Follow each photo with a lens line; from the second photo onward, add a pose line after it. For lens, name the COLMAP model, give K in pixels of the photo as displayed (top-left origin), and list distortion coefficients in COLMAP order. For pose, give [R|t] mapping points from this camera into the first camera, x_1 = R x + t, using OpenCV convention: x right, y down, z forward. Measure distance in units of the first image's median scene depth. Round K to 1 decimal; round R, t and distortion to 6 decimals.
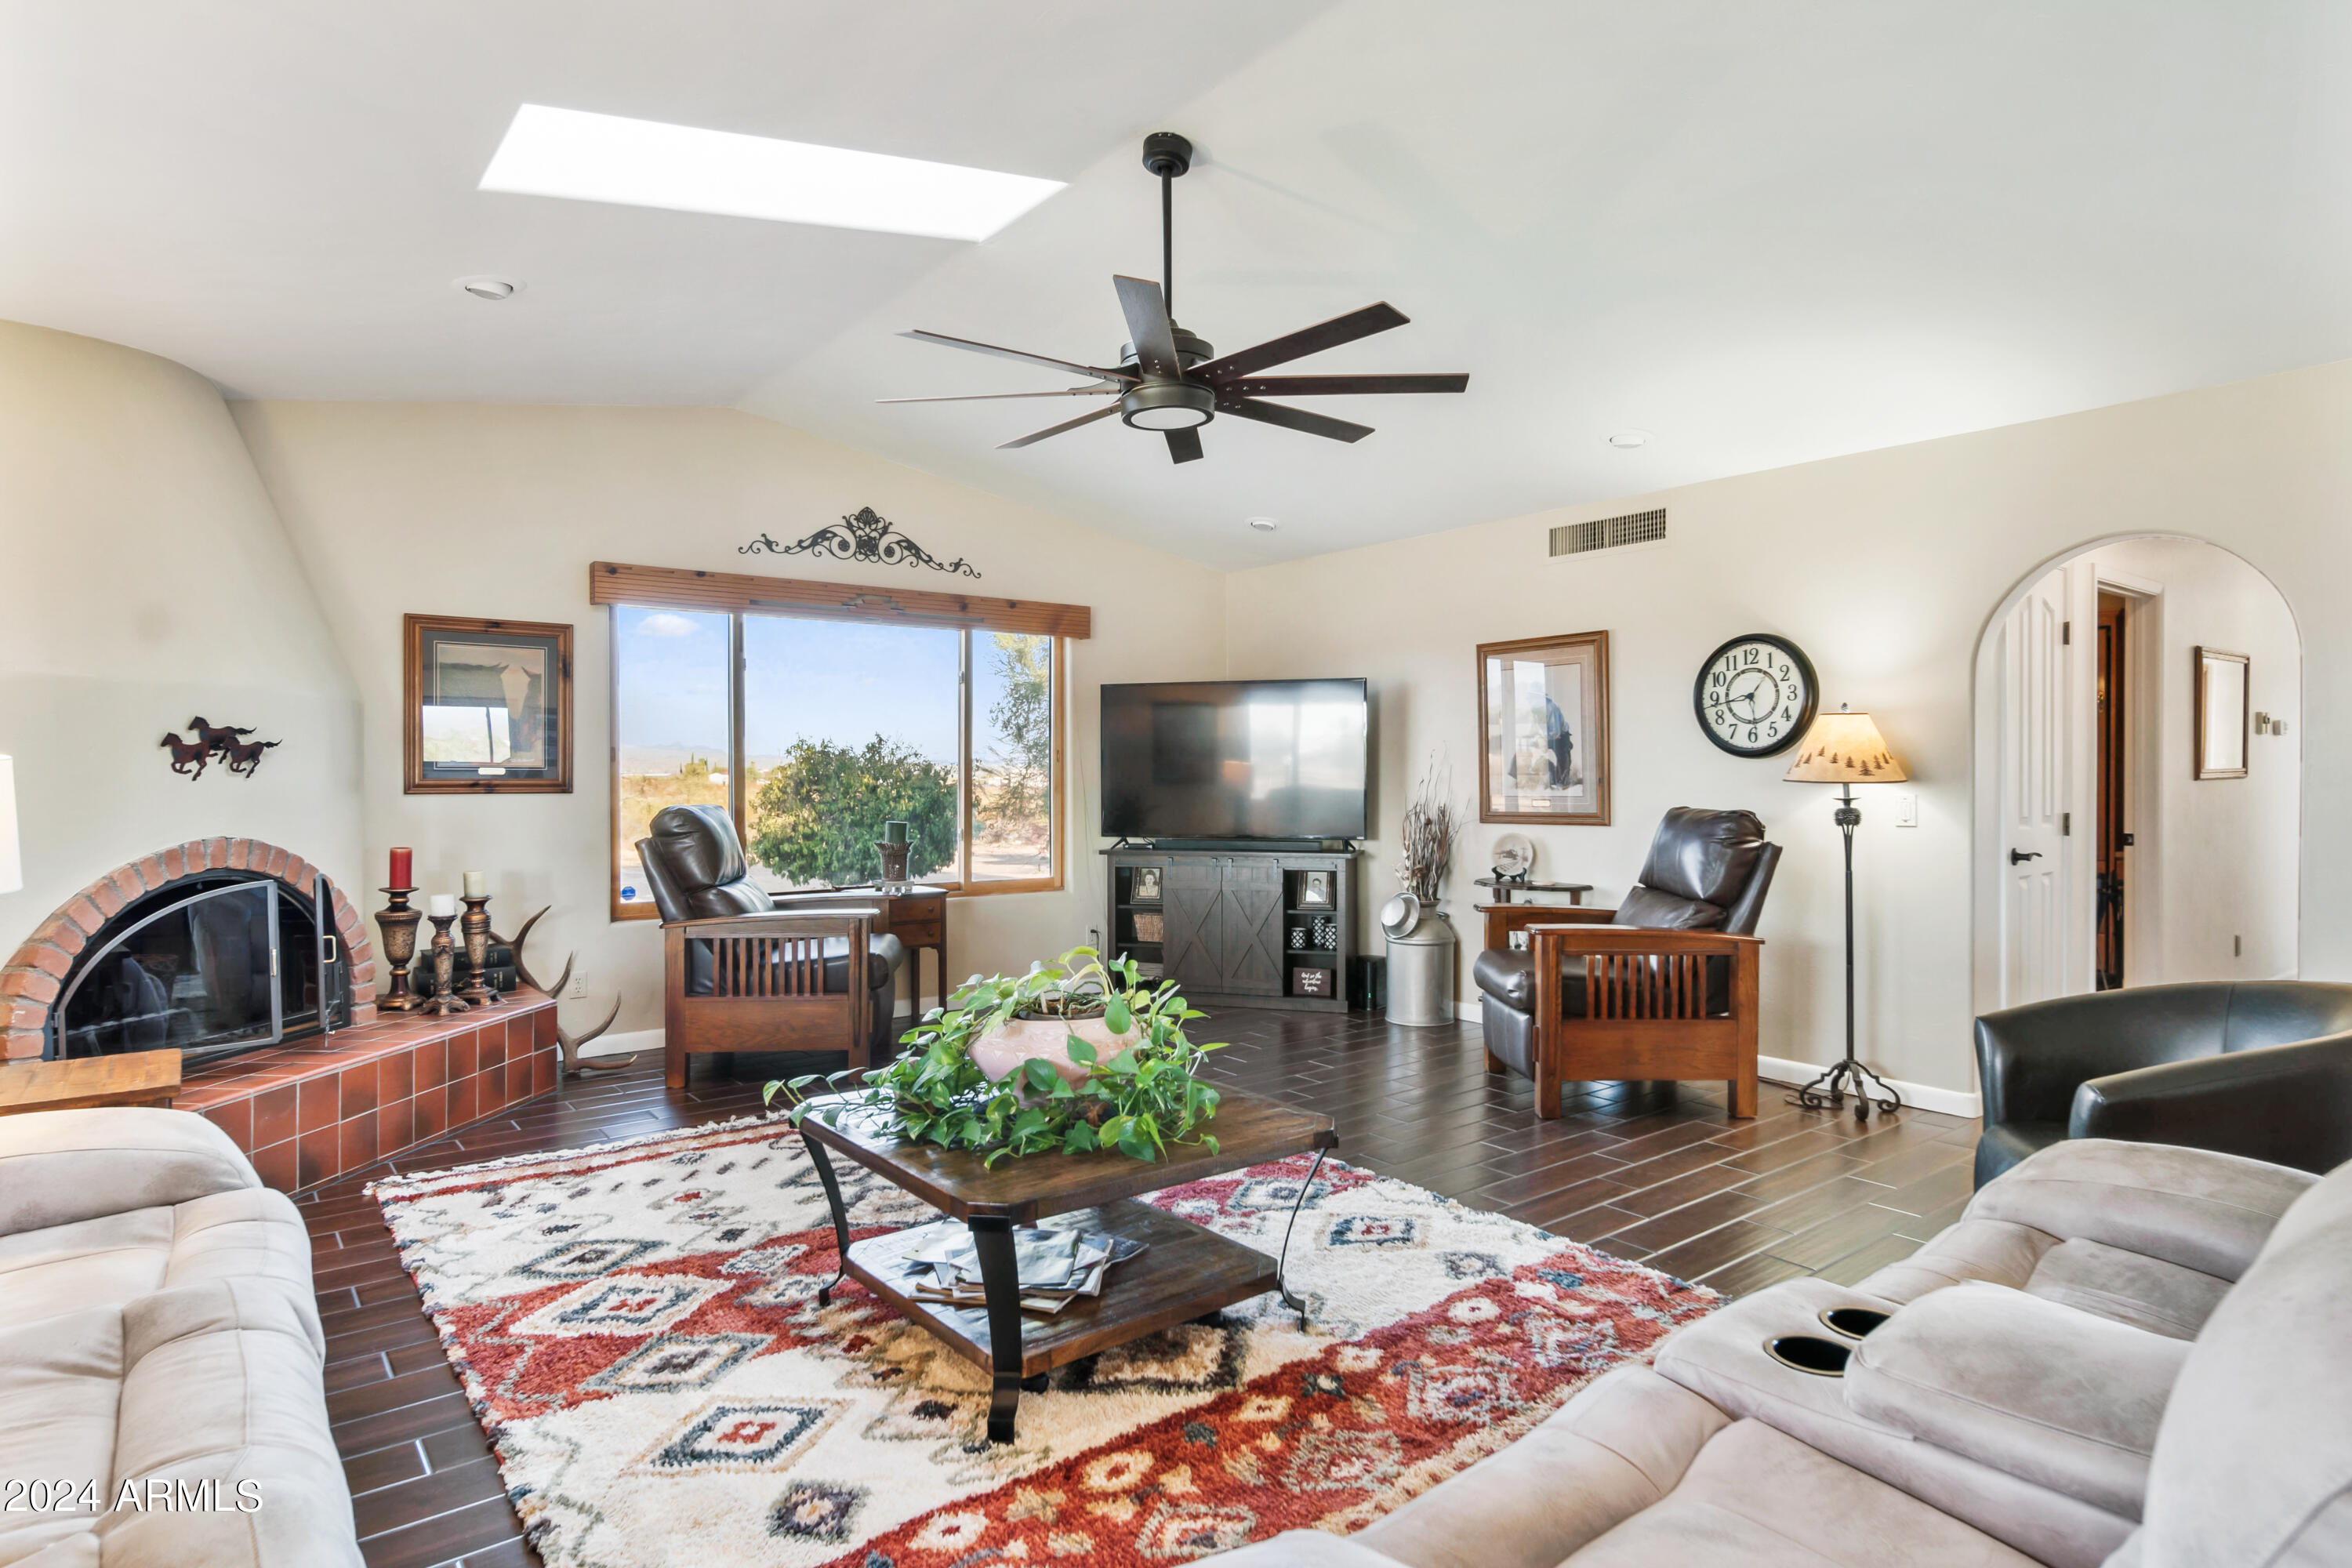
lens RADIAL K [[1277.3, 0, 1185.6], [0, 1277.3, 782.2], [0, 0, 1]] dist [-0.002479, -0.000060]
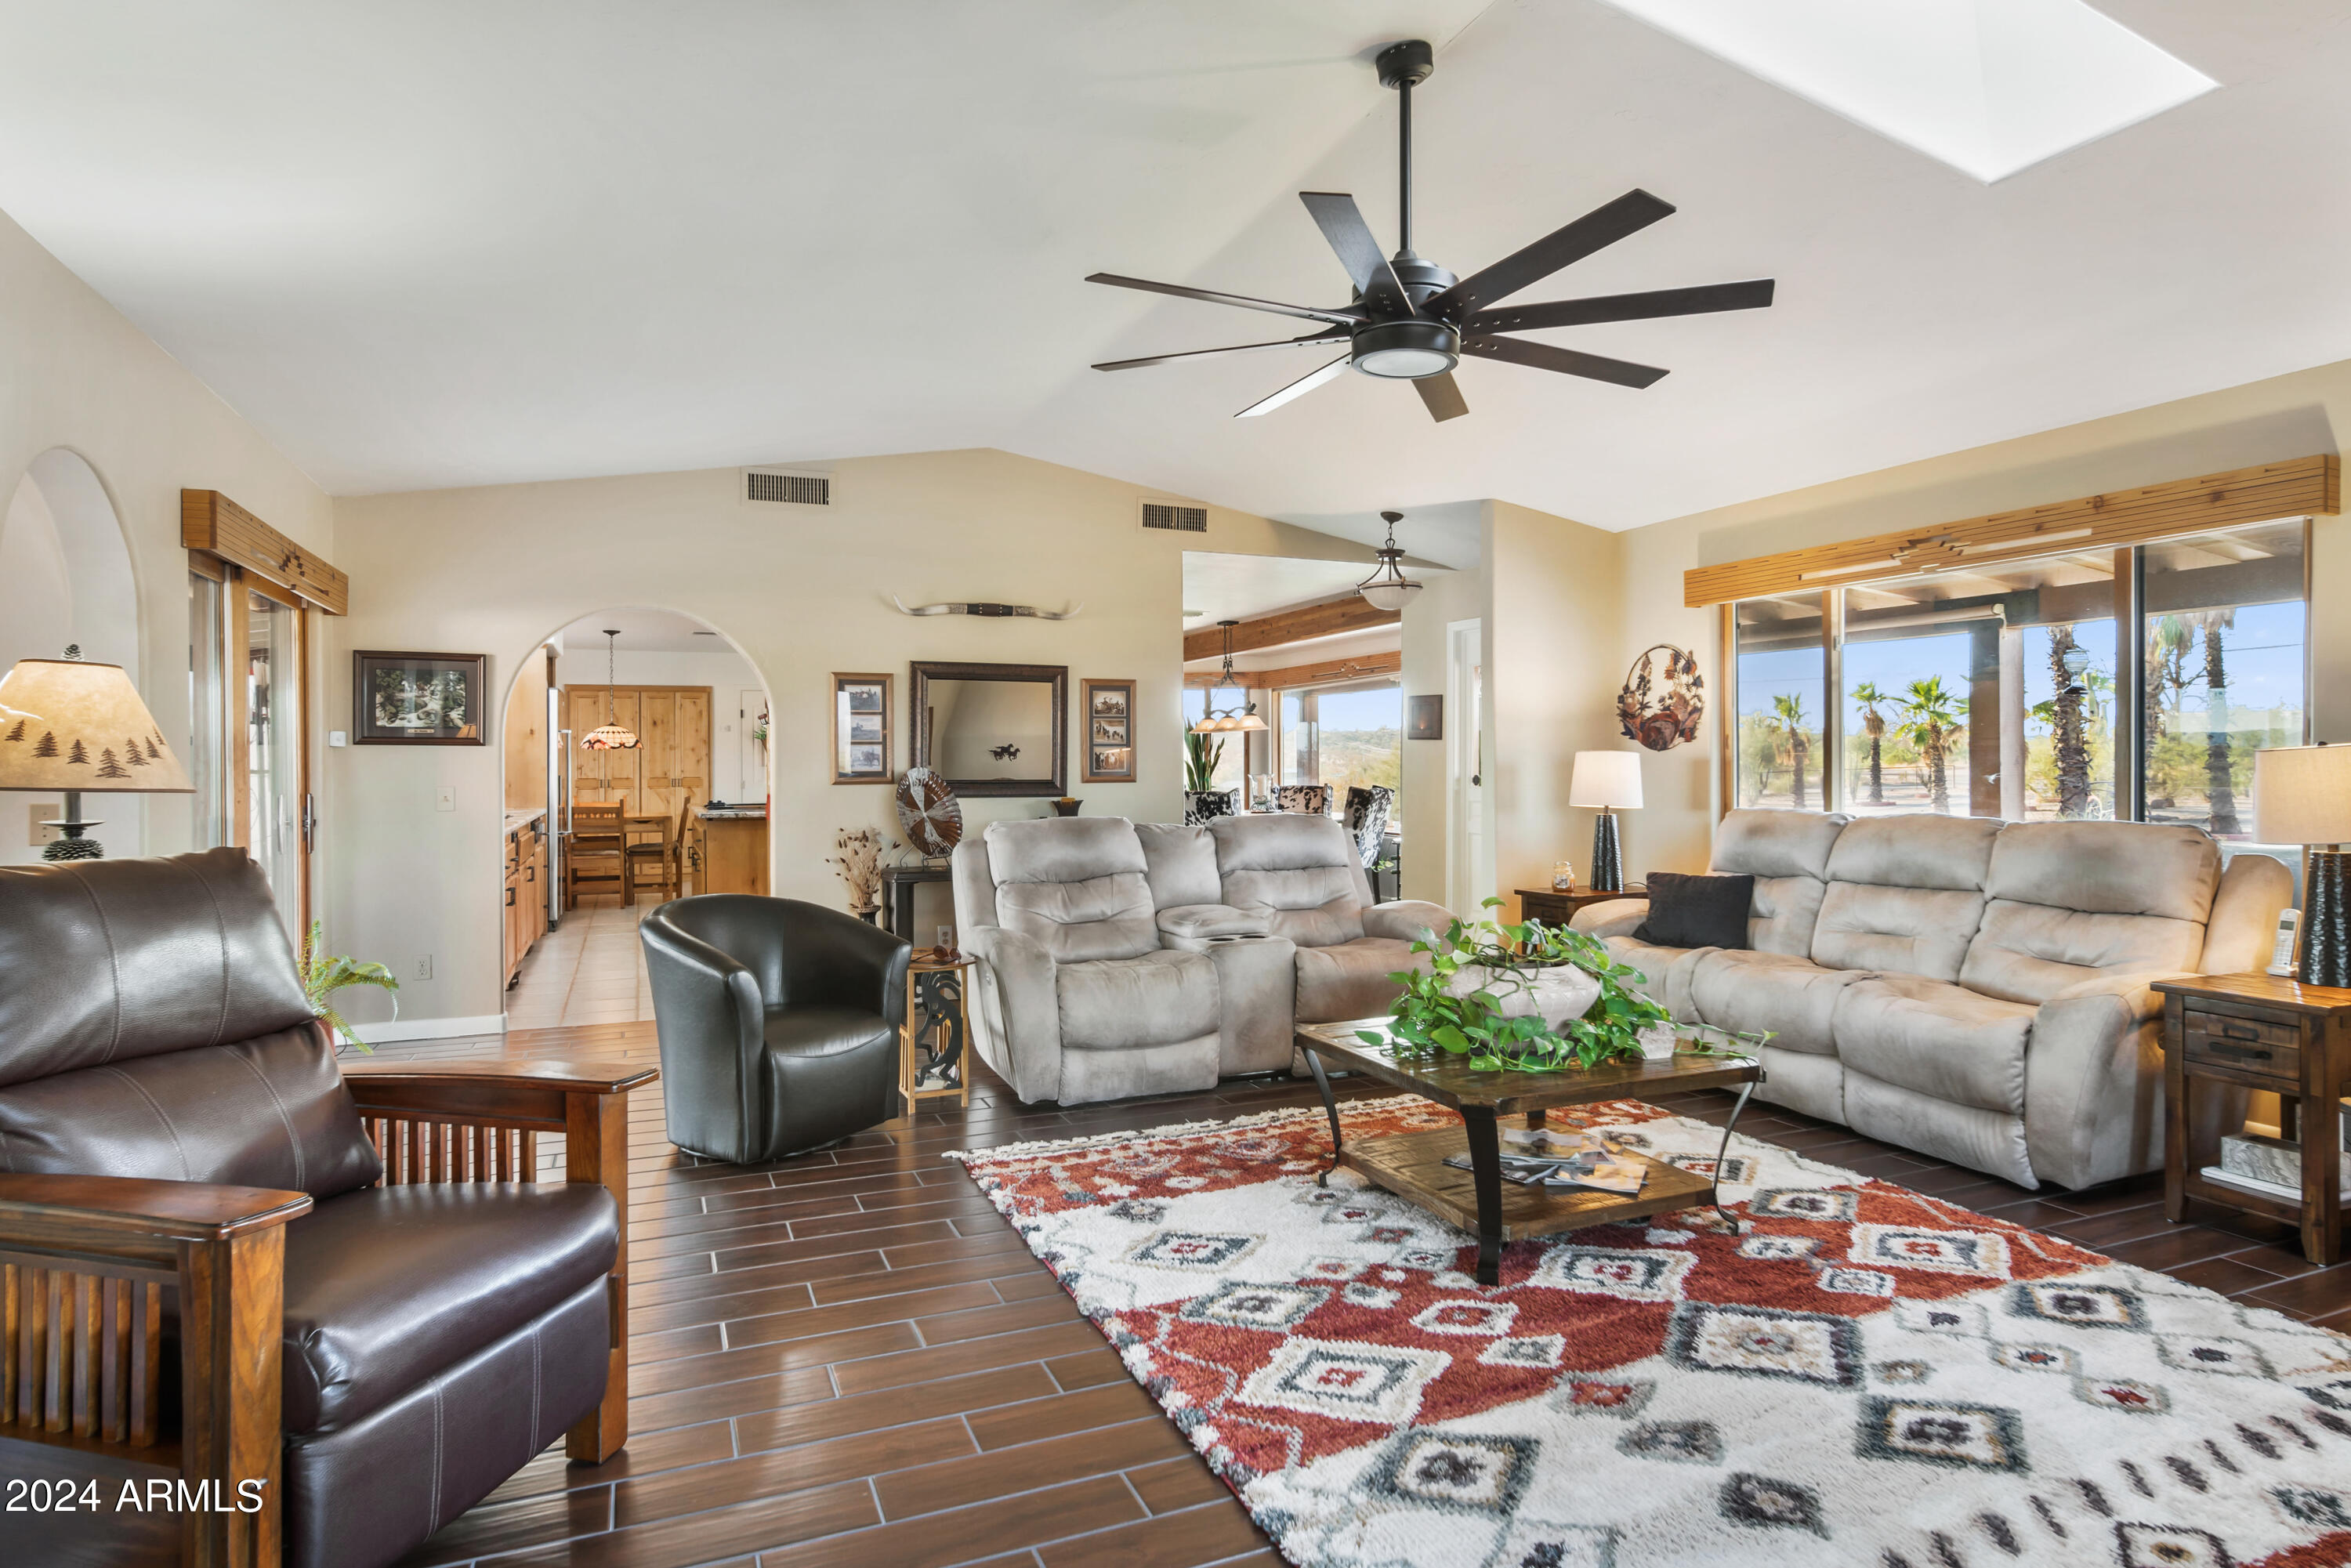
lens RADIAL K [[1297.0, 0, 1173.0], [0, 1297.0, 776.0], [0, 0, 1]] dist [-0.006447, 0.000101]
pose [[-0.961681, 0.002020, 0.274164, -0.087534], [0.008043, 0.999750, 0.020847, -0.016751], [-0.274054, 0.022254, -0.961457, 1.629270]]
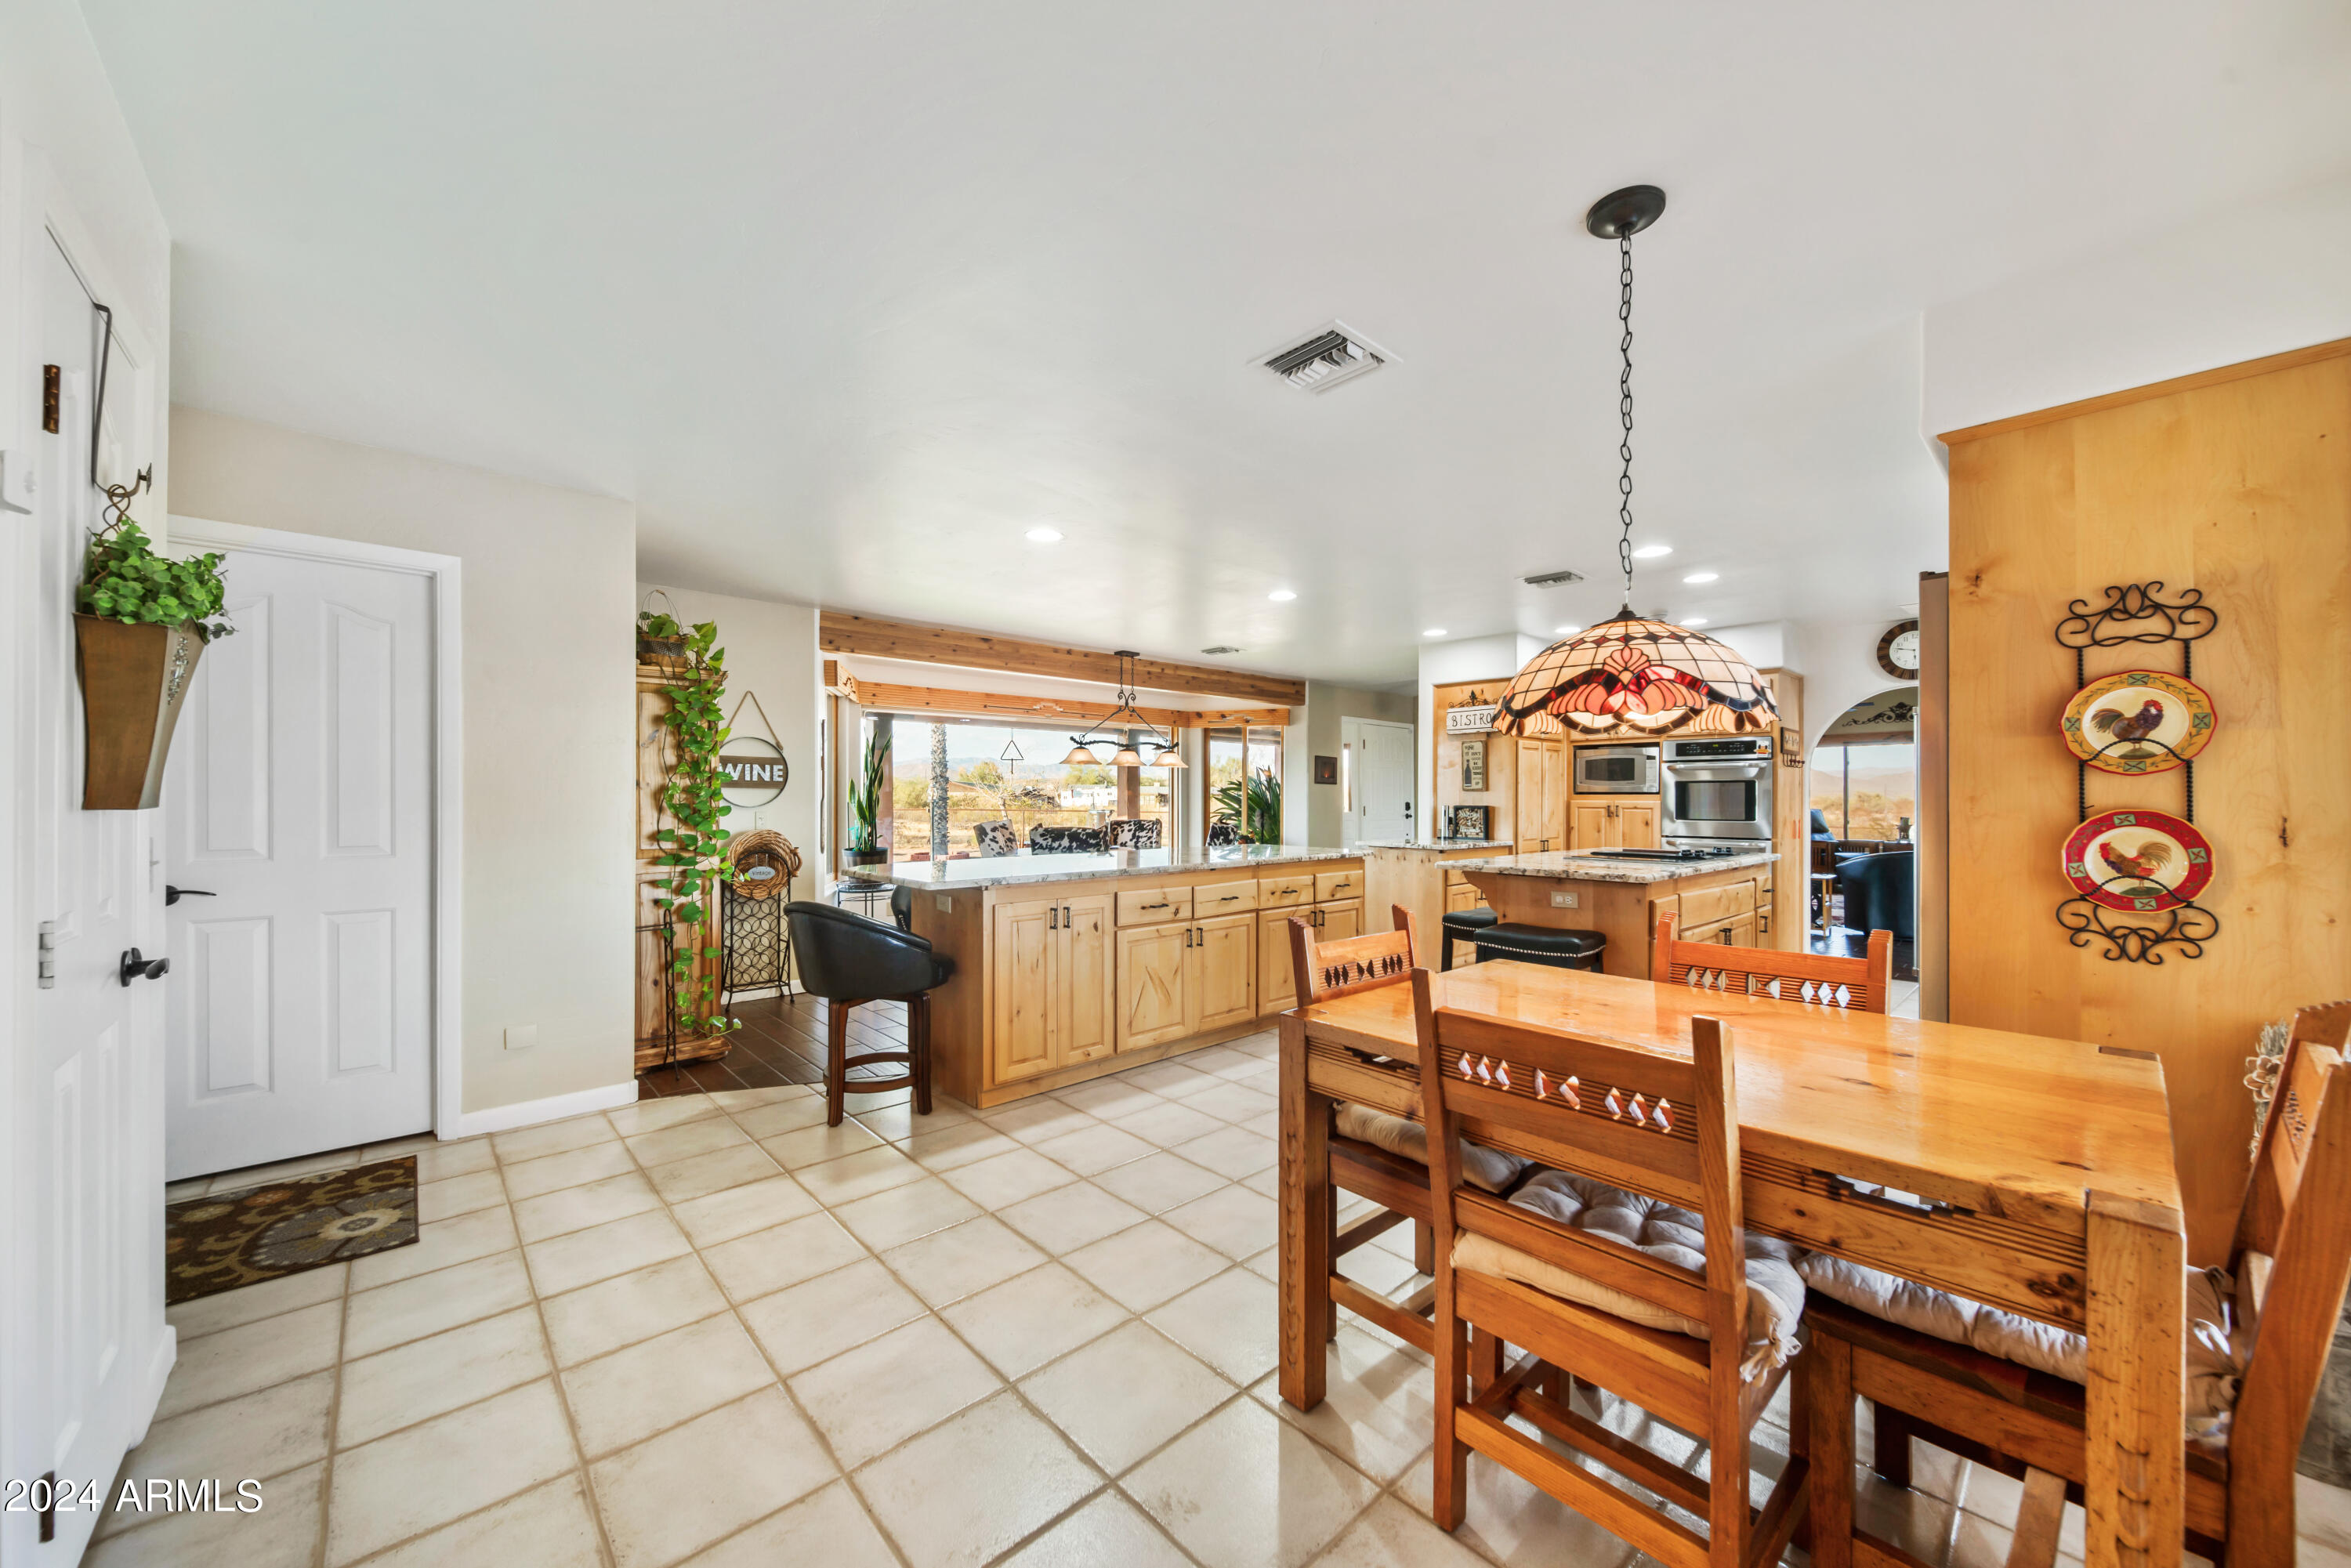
lens RADIAL K [[860.6, 0, 1181.4], [0, 860.6, 799.4], [0, 0, 1]] dist [-0.001982, -0.000216]
pose [[0.075034, 0.003436, -0.997175, 2.321550], [-0.012415, 0.999920, 0.002511, 0.011717], [0.997104, 0.012192, 0.075071, -1.060688]]
